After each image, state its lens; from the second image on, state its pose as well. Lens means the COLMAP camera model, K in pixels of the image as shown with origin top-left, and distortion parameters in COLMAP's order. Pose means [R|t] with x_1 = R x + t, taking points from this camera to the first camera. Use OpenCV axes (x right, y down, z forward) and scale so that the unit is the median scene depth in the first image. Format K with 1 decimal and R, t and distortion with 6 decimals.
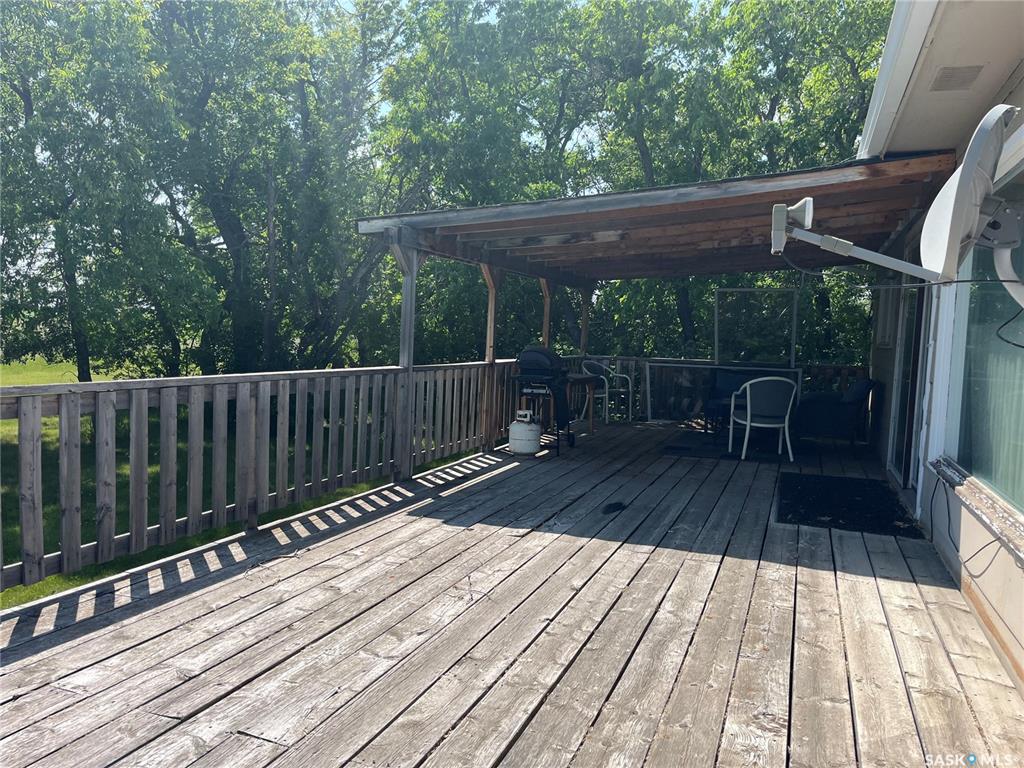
lens RADIAL K [[773.8, 0, 512.0], [0, 773.8, 384.0], [0, 0, 1]] dist [0.083973, -0.110503]
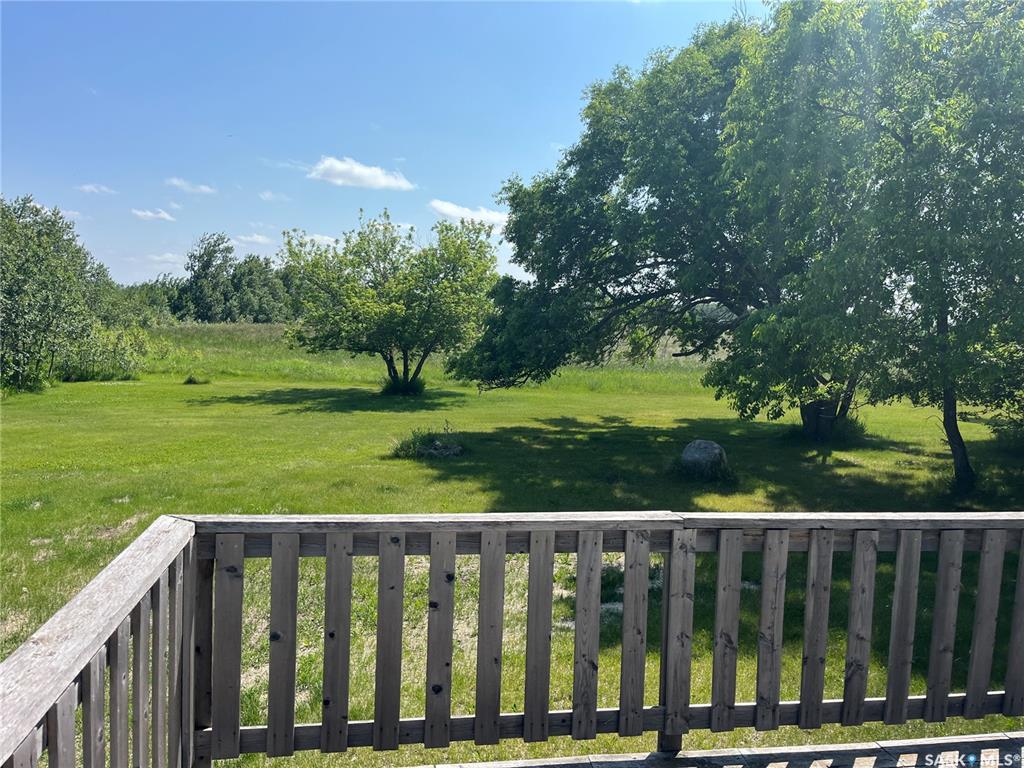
lens RADIAL K [[773.8, 0, 512.0], [0, 773.8, 384.0], [0, 0, 1]] dist [0.083973, -0.110503]
pose [[0.503007, 0.061020, -0.862125, 0.012423], [-0.076368, 0.996741, 0.025991, -0.137353], [0.860902, 0.052765, 0.506028, 0.225249]]
